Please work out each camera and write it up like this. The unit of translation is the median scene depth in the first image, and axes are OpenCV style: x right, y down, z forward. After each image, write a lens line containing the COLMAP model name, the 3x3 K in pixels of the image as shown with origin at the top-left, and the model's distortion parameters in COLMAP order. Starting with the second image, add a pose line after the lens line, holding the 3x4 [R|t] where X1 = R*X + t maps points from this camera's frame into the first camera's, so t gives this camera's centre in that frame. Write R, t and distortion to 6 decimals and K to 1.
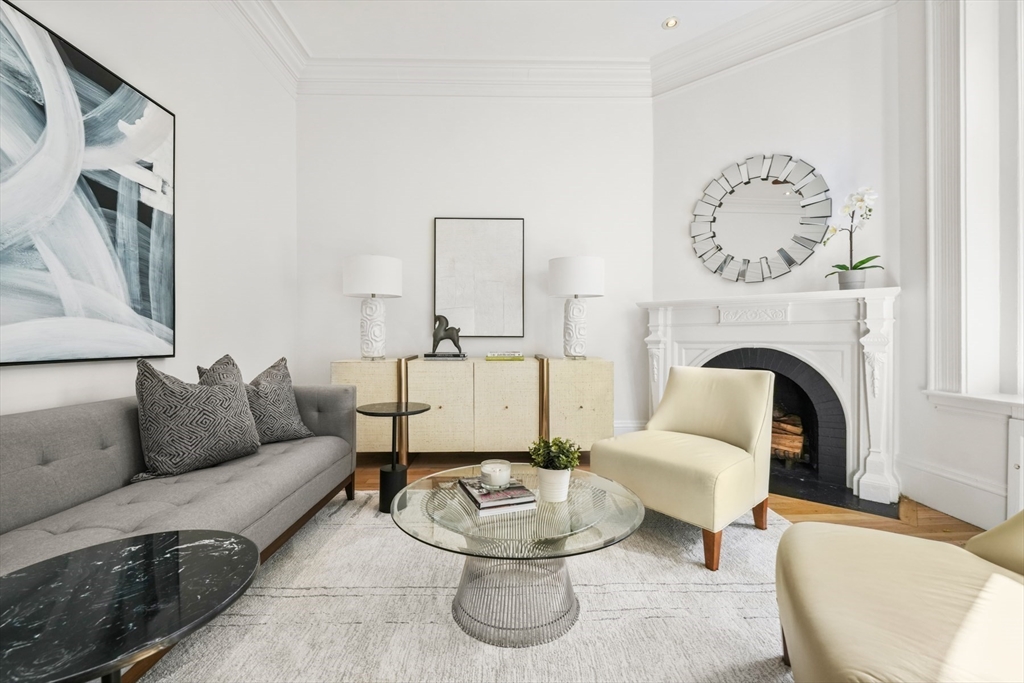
lens RADIAL K [[428.2, 0, 512.0], [0, 428.2, 341.5], [0, 0, 1]] dist [0.000284, -0.000133]
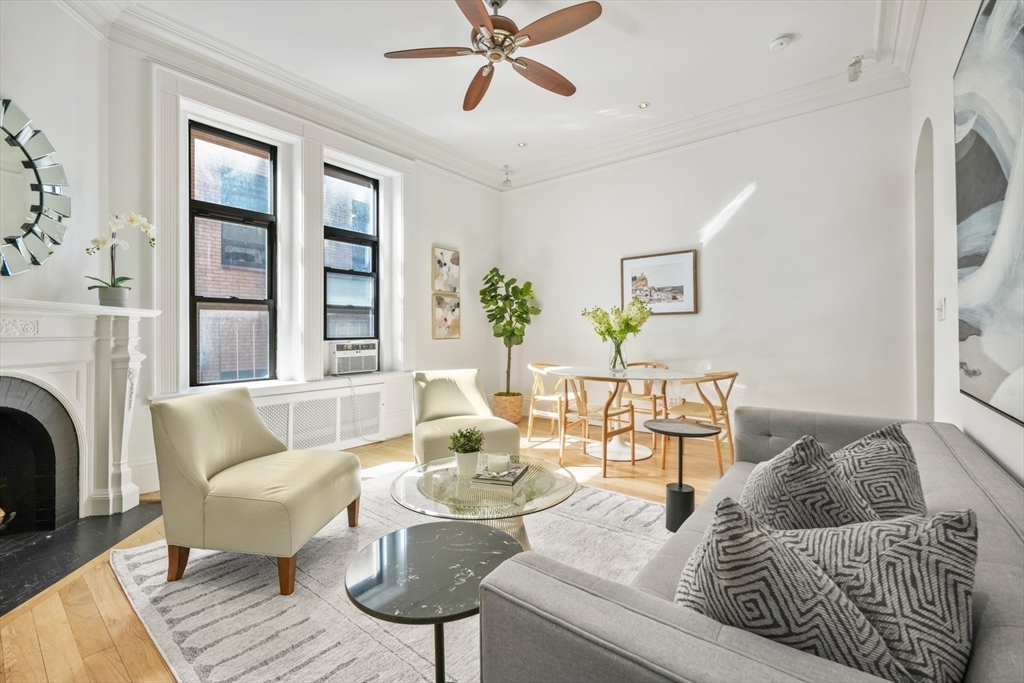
lens RADIAL K [[430.0, 0, 511.7], [0, 430.0, 332.0], [0, 0, 1]] dist [0.000316, 0.000070]
pose [[-0.771454, 0.001727, 0.636283, -0.710127], [0.005694, 0.999975, 0.004189, -0.081361], [-0.636260, 0.006855, -0.771445, 1.543169]]
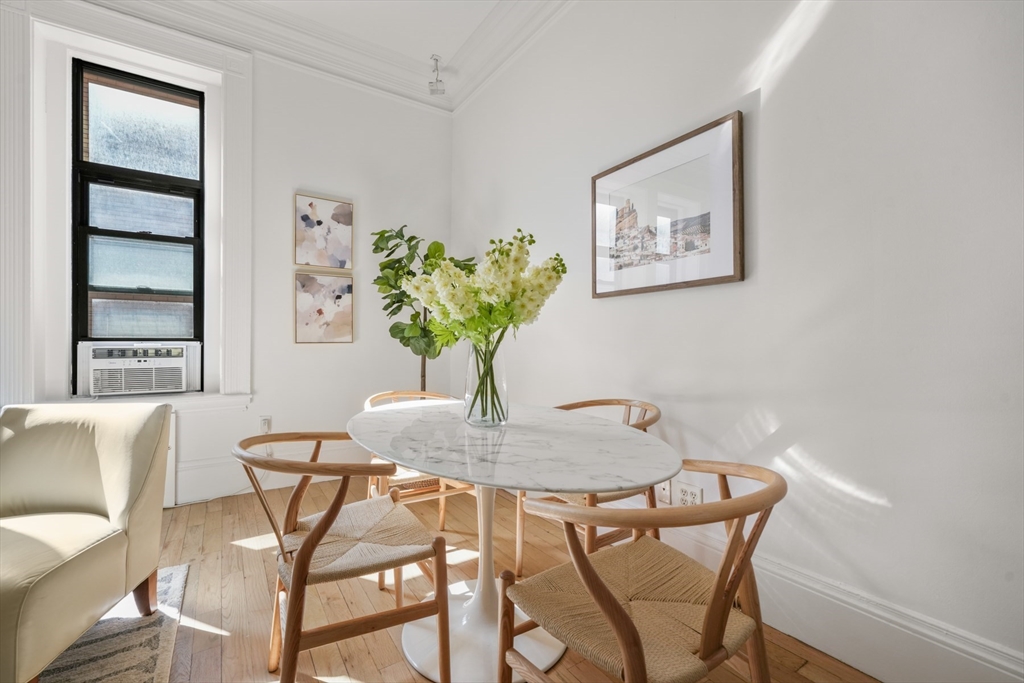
lens RADIAL K [[440.6, 0, 512.0], [0, 440.6, 341.5], [0, 0, 1]] dist [0.000163, -0.000110]
pose [[-0.527966, -0.003039, 0.849260, -0.534938], [-0.003455, 0.999993, 0.001431, -0.043108], [-0.849259, -0.002178, -0.527973, 0.105664]]
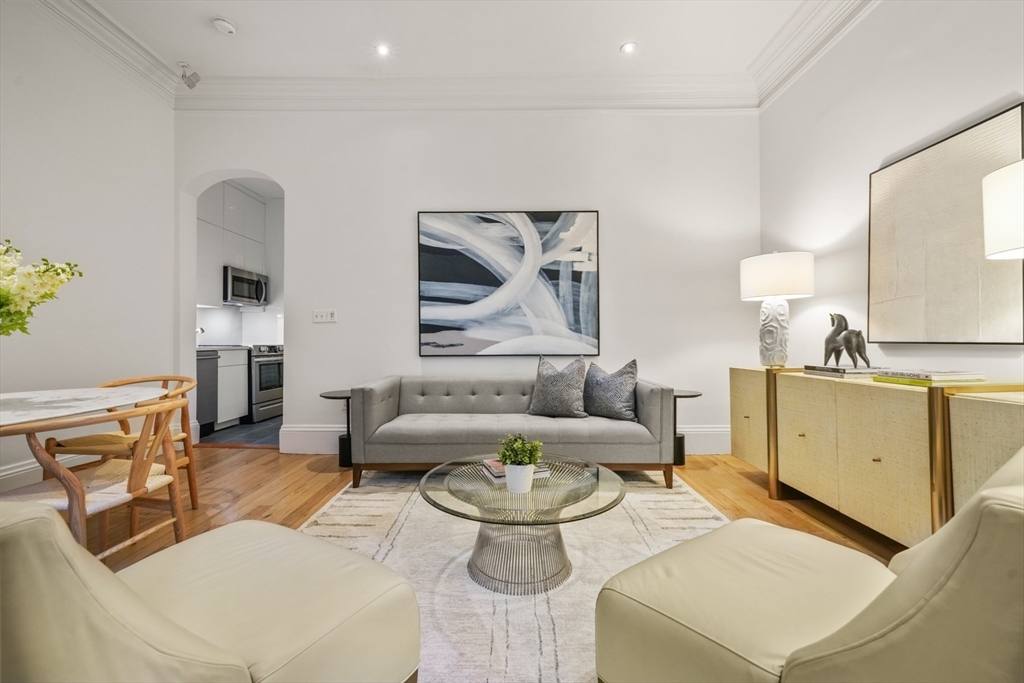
lens RADIAL K [[418.7, 0, 512.5], [0, 418.7, 340.0], [0, 0, 1]] dist [-0.001171, -0.000090]
pose [[-0.018986, -0.001831, -0.999818, 0.935218], [-0.002873, 0.999994, -0.001777, -0.024175], [0.999816, 0.002839, -0.018992, 0.771865]]
